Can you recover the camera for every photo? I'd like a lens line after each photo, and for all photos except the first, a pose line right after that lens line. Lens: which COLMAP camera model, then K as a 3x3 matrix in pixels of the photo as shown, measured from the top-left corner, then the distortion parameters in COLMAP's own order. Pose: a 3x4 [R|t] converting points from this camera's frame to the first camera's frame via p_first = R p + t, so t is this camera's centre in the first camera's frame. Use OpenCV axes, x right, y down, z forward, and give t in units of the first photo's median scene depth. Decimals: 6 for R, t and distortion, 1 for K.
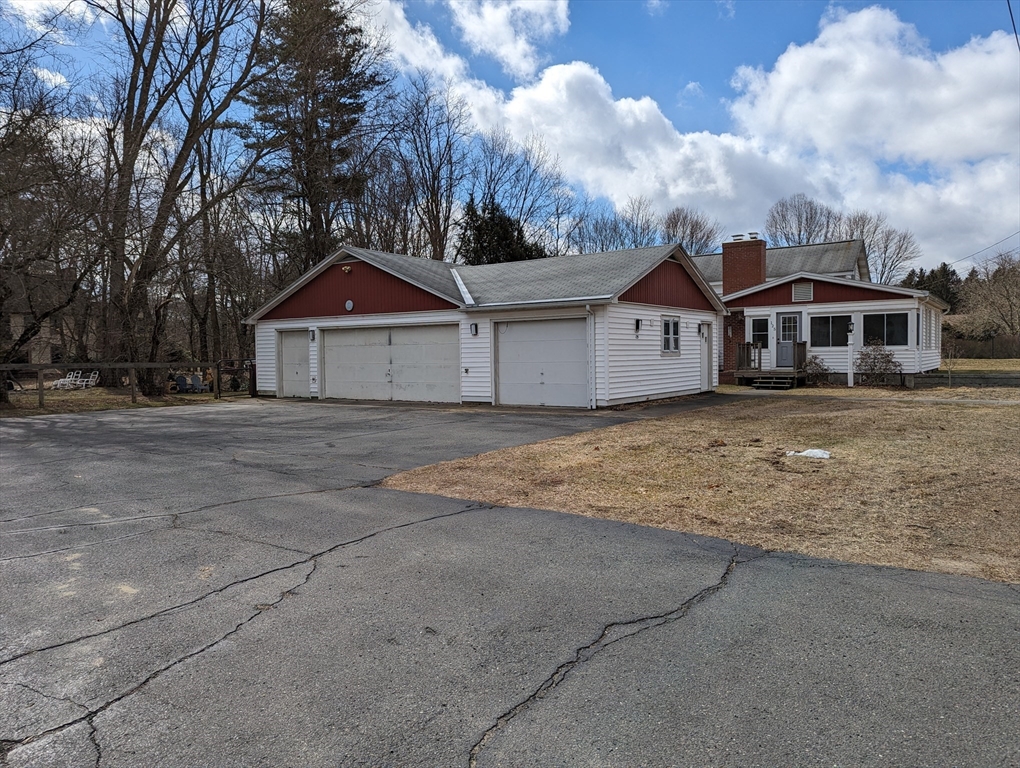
lens RADIAL K [[717.7, 0, 507.2], [0, 717.7, 379.1], [0, 0, 1]] dist [0.072090, -0.068156]
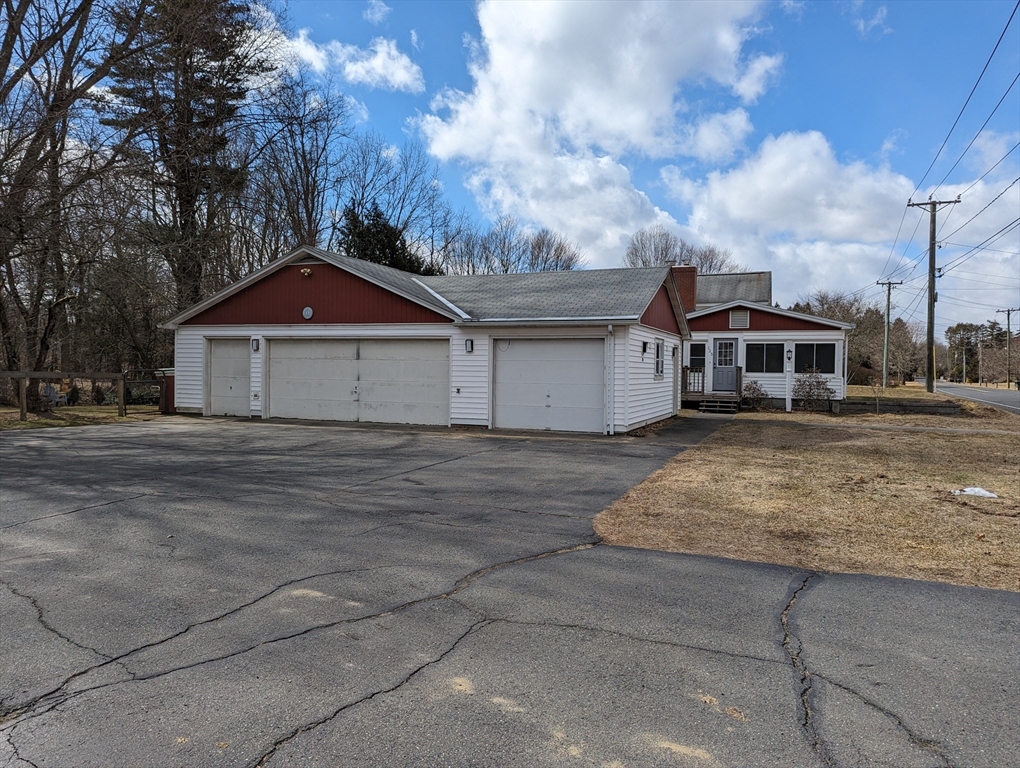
lens RADIAL K [[717.7, 0, 510.3], [0, 717.7, 382.1], [0, 0, 1]] dist [0.072090, -0.068156]
pose [[0.971443, 0.022613, 0.236195, -0.164210], [-0.018970, 0.999664, -0.017686, -0.006092], [-0.236515, 0.012701, 0.971545, 0.076489]]
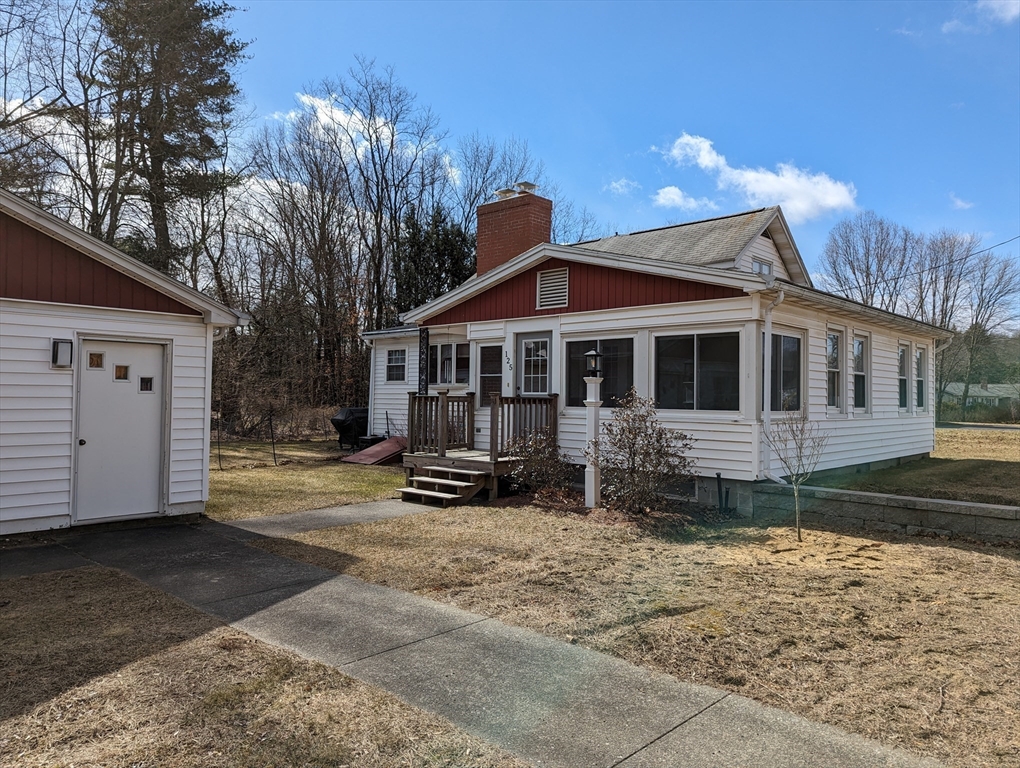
lens RADIAL K [[717.7, 0, 506.0], [0, 717.7, 384.9], [0, 0, 1]] dist [0.072090, -0.068156]
pose [[0.983671, 0.019327, -0.178933, 0.491184], [-0.027234, 0.998753, -0.041837, -0.040257], [0.177902, 0.046027, 0.982971, 0.575976]]
